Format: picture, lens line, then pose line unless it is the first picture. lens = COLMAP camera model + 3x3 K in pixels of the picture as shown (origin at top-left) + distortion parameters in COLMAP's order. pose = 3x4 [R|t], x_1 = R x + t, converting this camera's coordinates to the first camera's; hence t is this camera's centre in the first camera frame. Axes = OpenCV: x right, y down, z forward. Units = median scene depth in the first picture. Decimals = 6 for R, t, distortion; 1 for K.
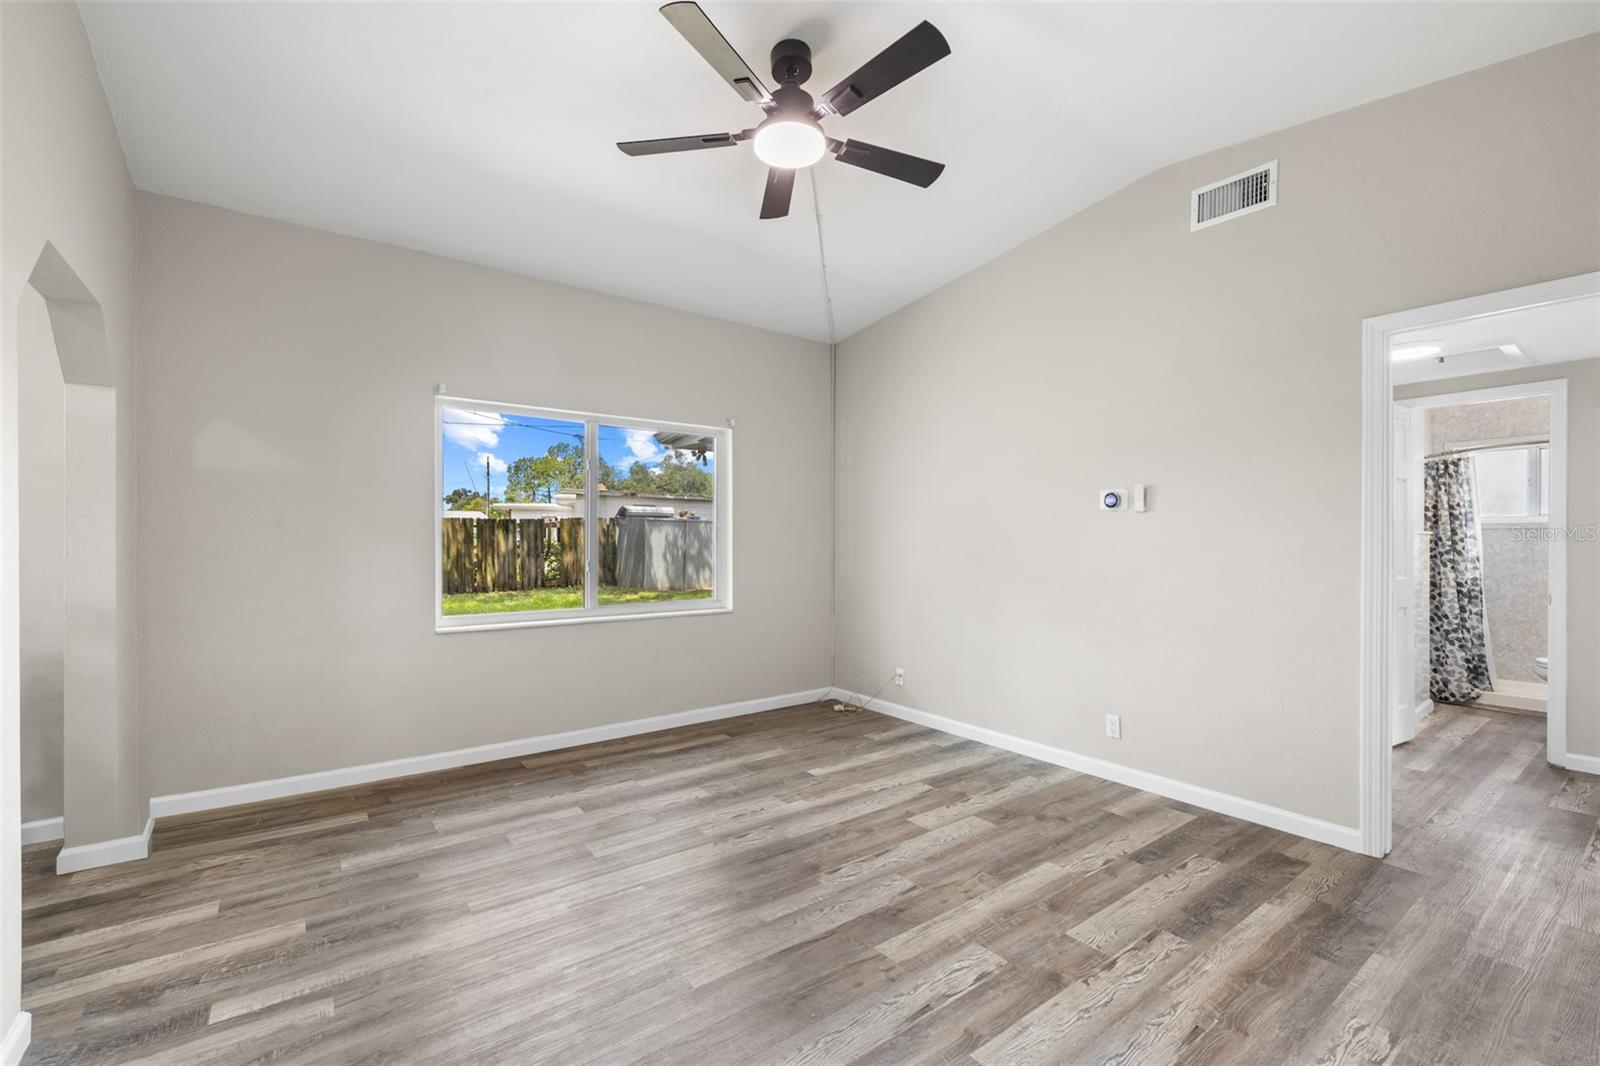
lens RADIAL K [[683.4, 0, 800.0], [0, 683.4, 533.0], [0, 0, 1]] dist [0.002063, 0.000220]
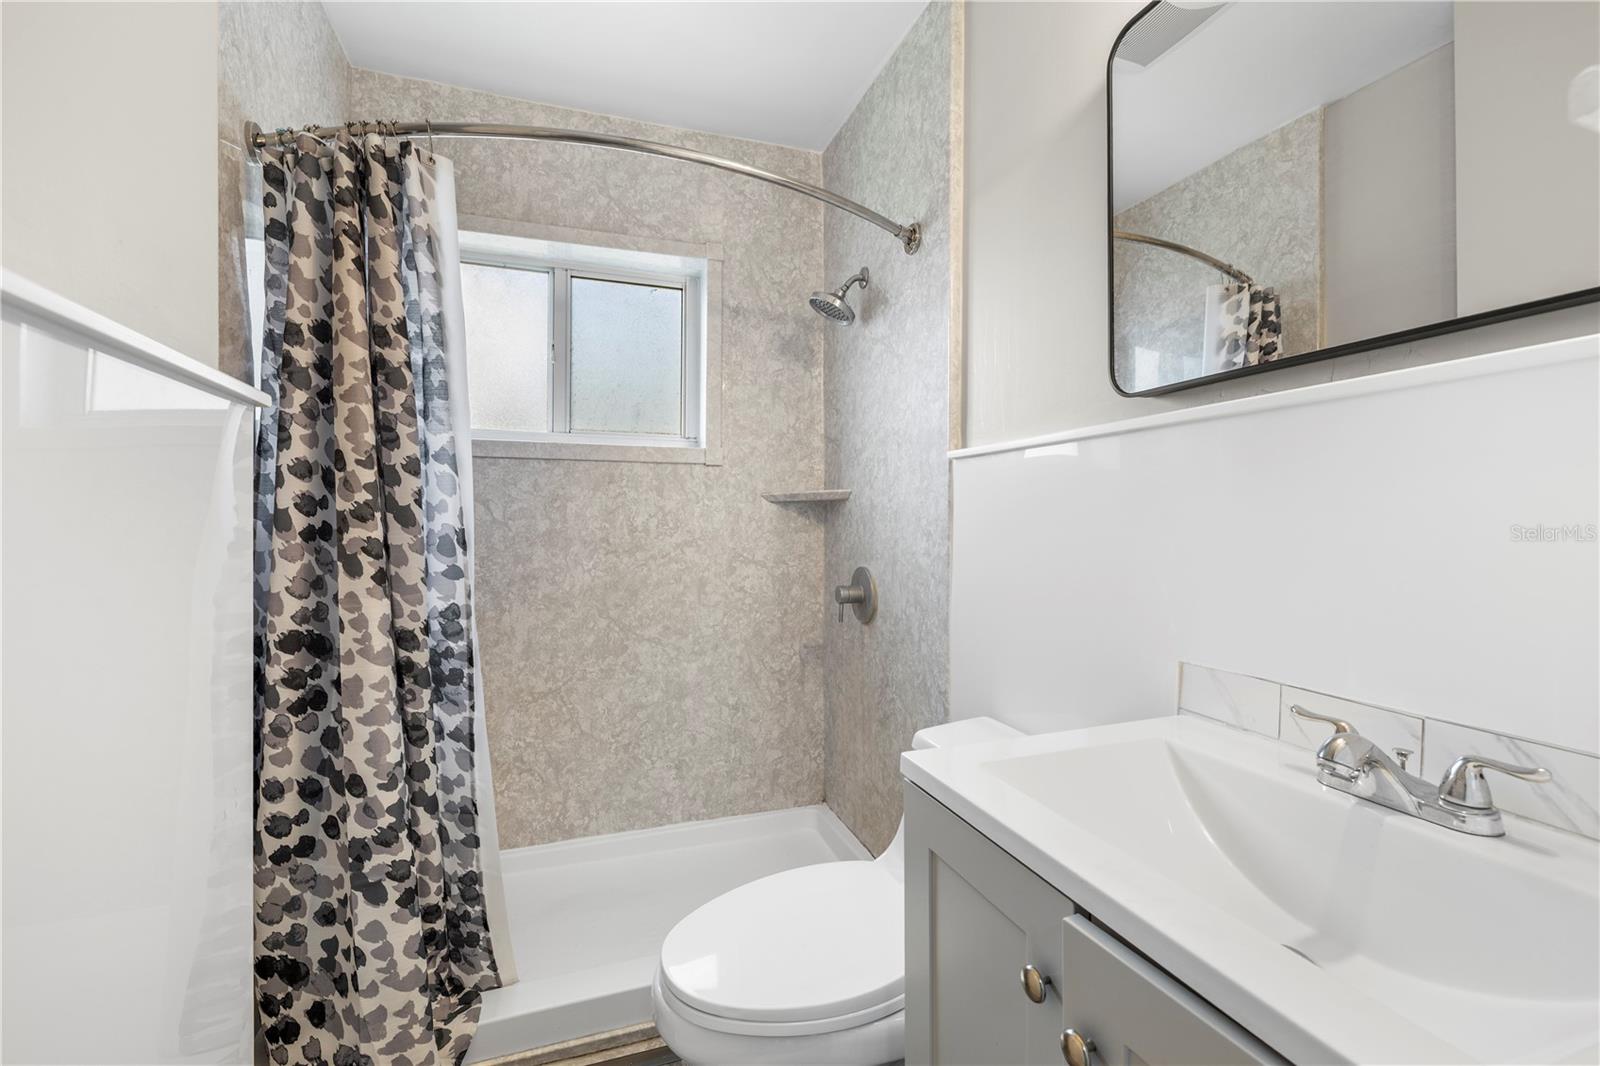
lens RADIAL K [[671.3, 0, 799.0], [0, 671.3, 521.4], [0, 0, 1]] dist [-0.000673, 0.000227]
pose [[0.301980, -0.001413, 0.953313, 0.766593], [-0.003216, 0.999992, 0.002501, 0.029771], [-0.953309, -0.003821, 0.301973, 0.782055]]
